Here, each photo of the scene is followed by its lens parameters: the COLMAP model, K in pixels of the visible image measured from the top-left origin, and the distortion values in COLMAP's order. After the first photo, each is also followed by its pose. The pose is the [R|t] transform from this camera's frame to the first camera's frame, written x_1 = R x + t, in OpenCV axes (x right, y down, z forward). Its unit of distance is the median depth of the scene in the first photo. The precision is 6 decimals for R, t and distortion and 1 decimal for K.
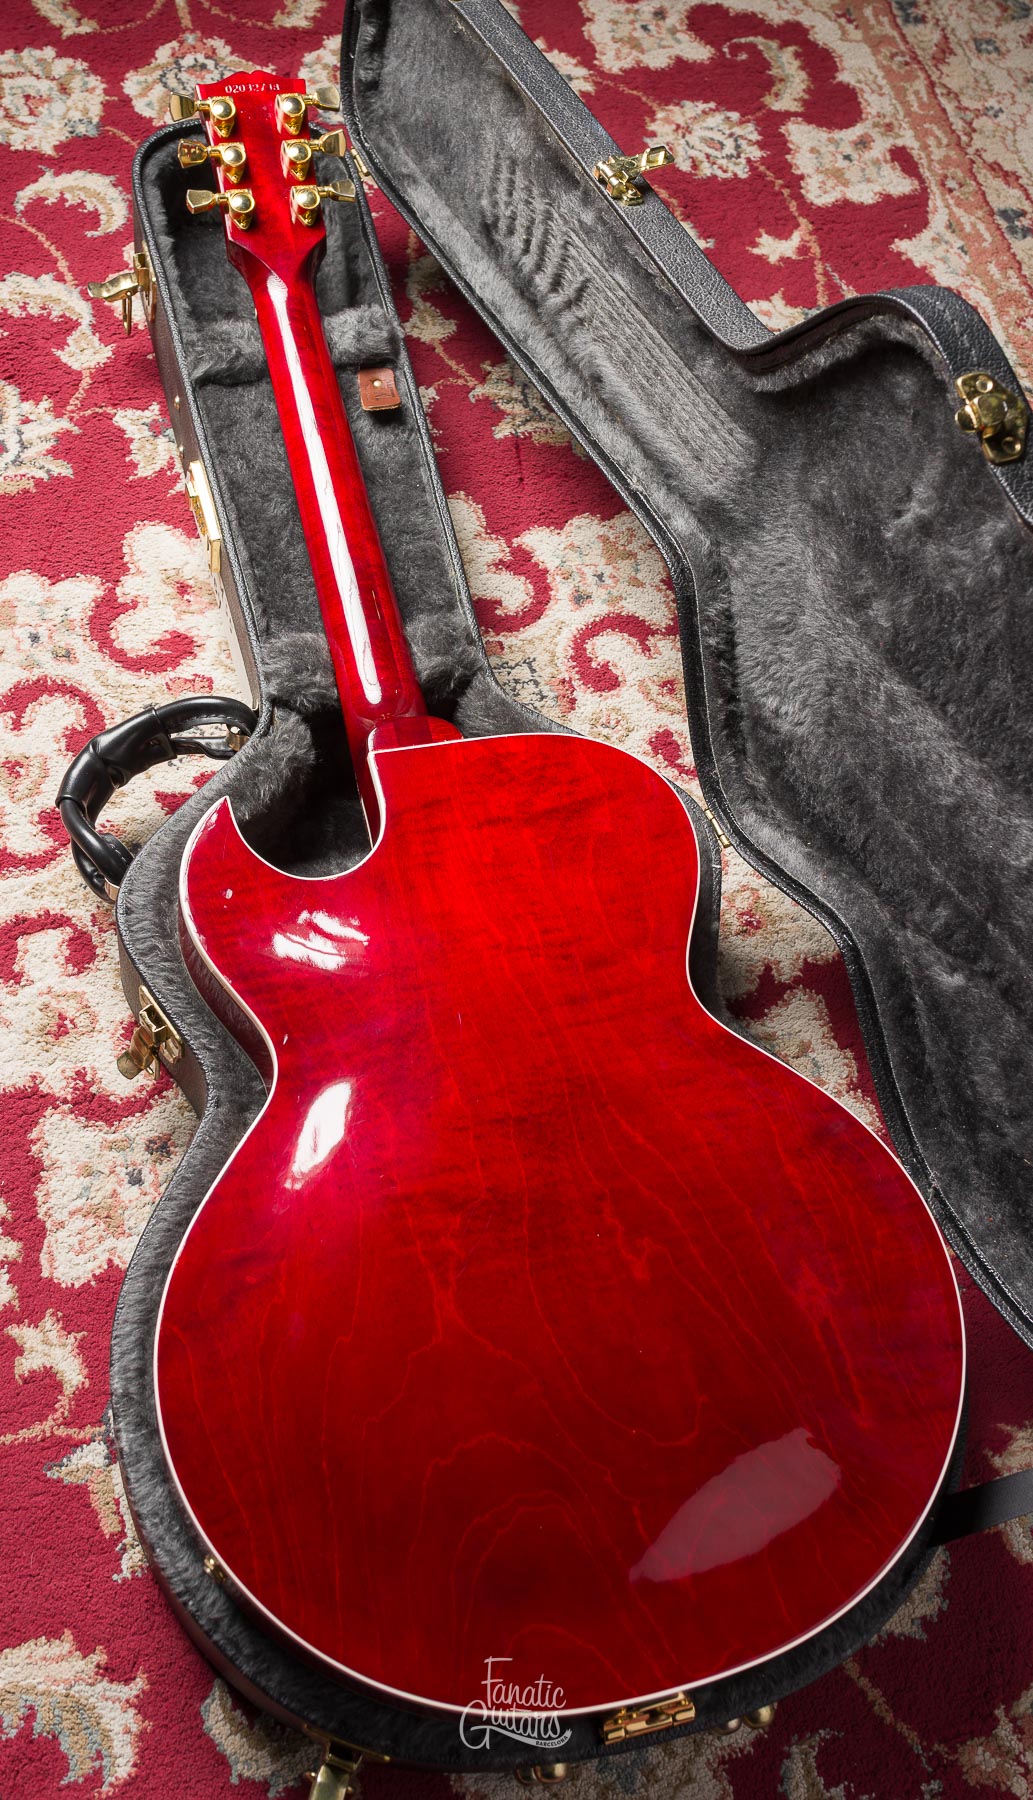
lens RADIAL K [[1778.5, 0, 489.0], [0, 1778.5, 884.4], [0, 0, 1]] dist [0.004562, -0.000151]
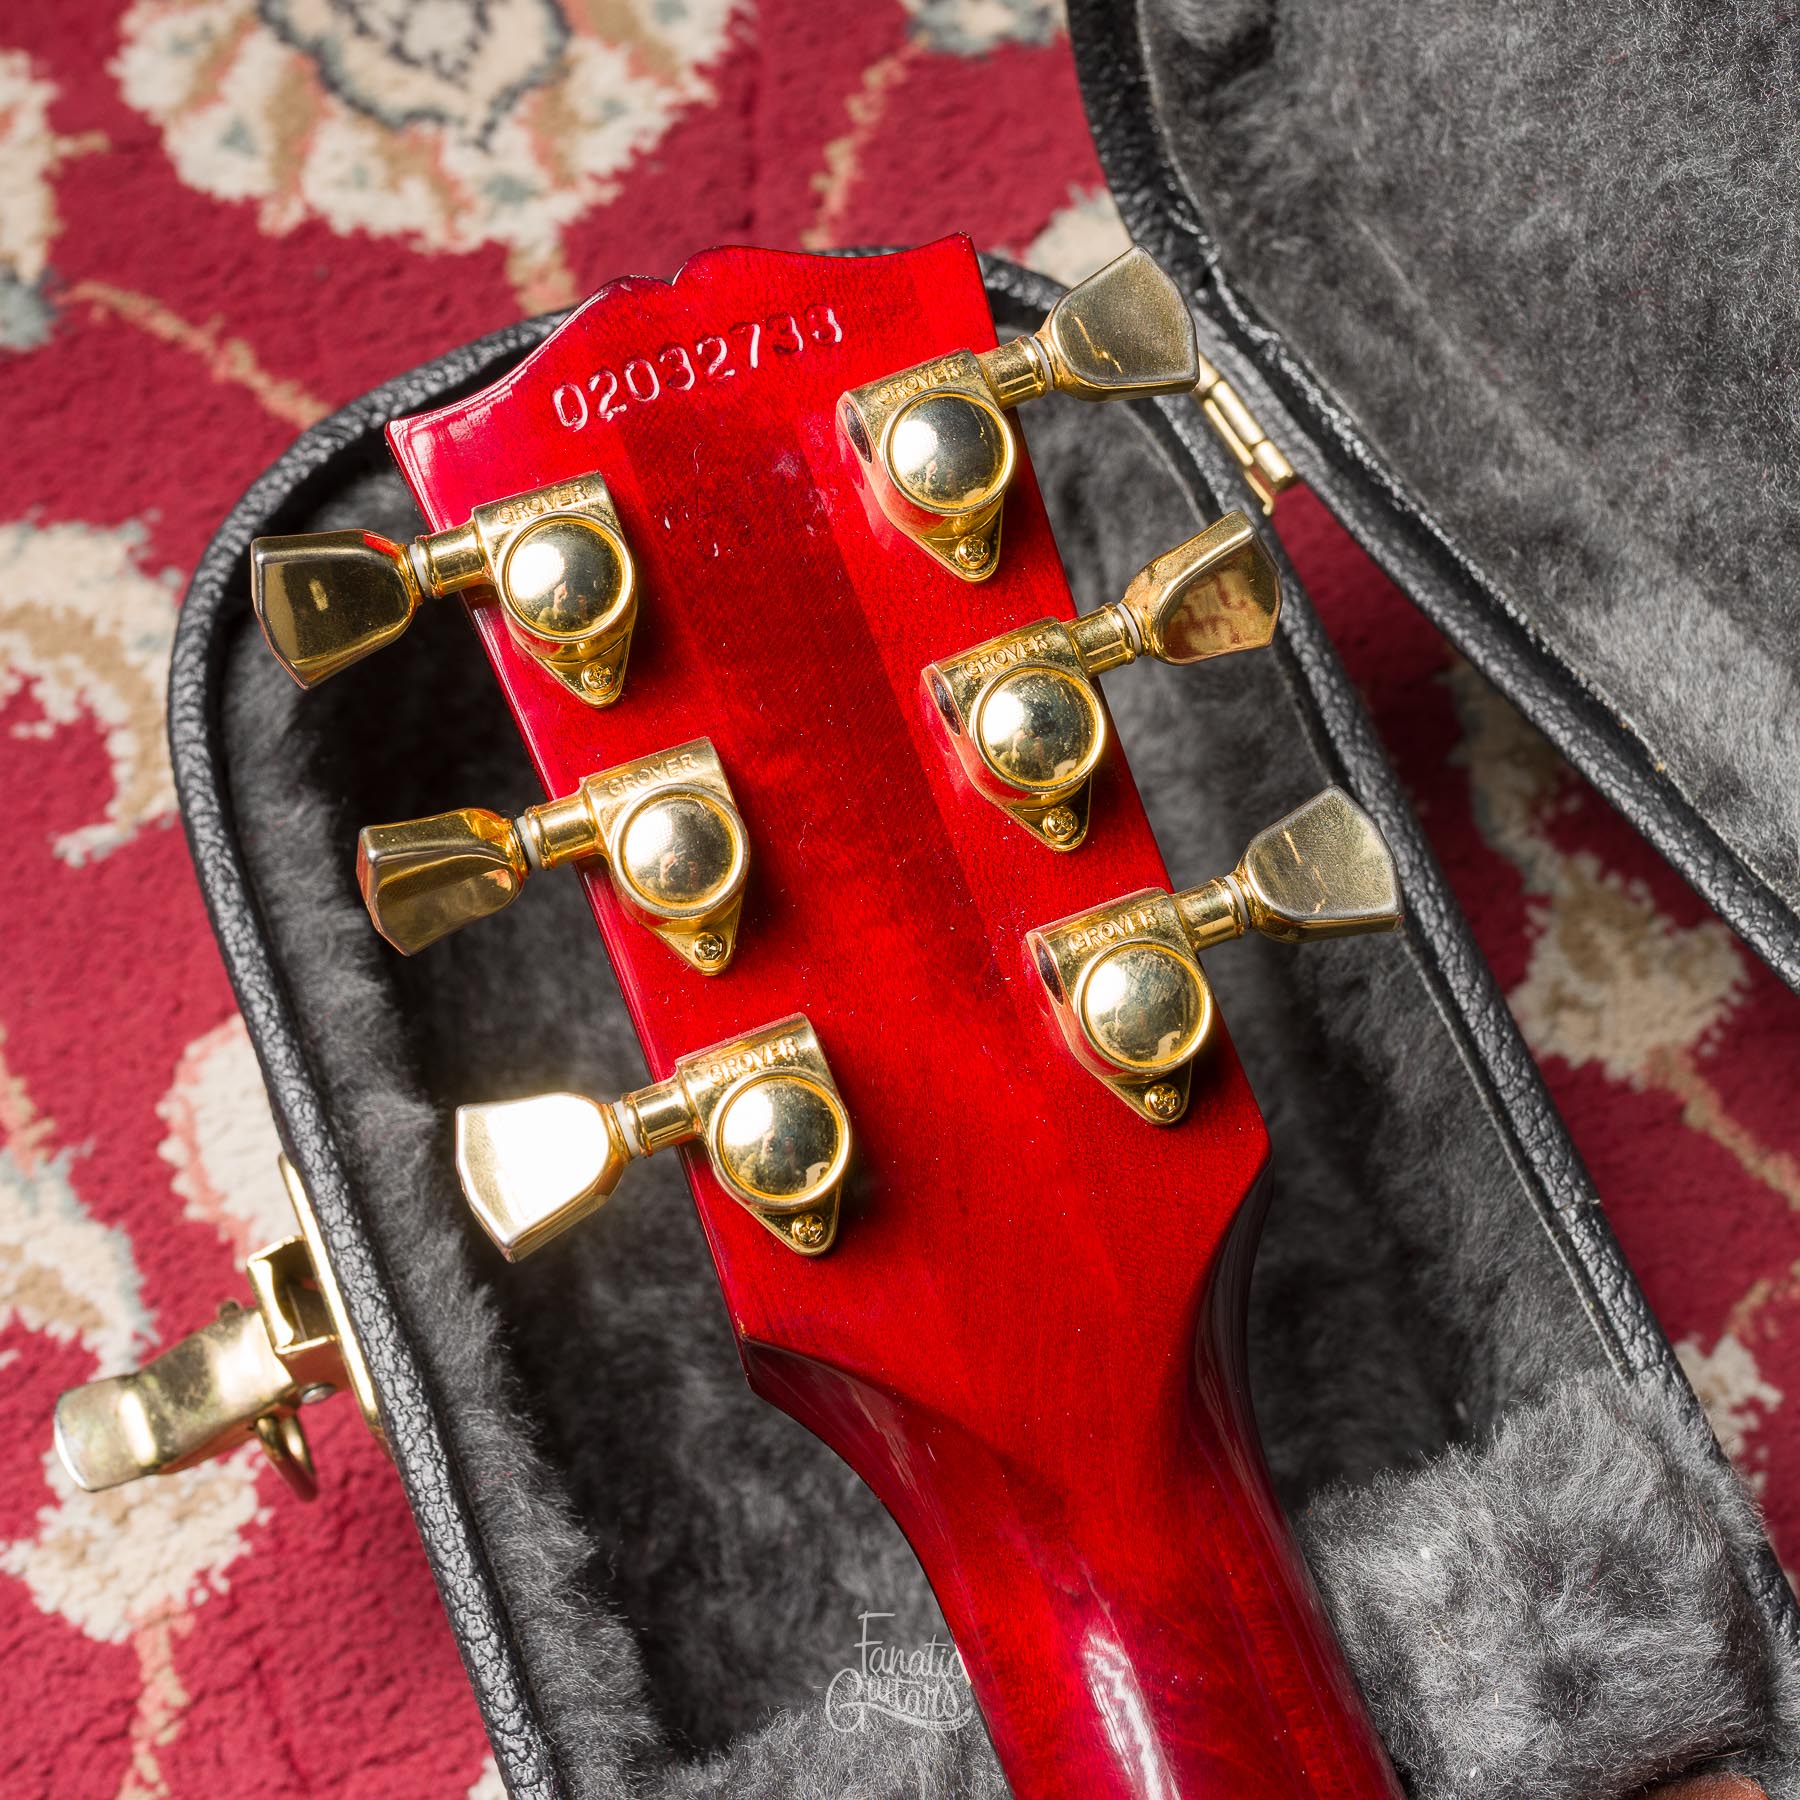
lens RADIAL K [[3001.2, 0, 893.7], [0, 3001.2, 788.5], [0, 0, 1]] dist [-0.036236, 0.135297]
pose [[0.982558, -0.170579, -0.074039, -0.105366], [0.173497, 0.984215, 0.034910, -0.423937], [0.066915, -0.047147, 0.996644, 0.719654]]
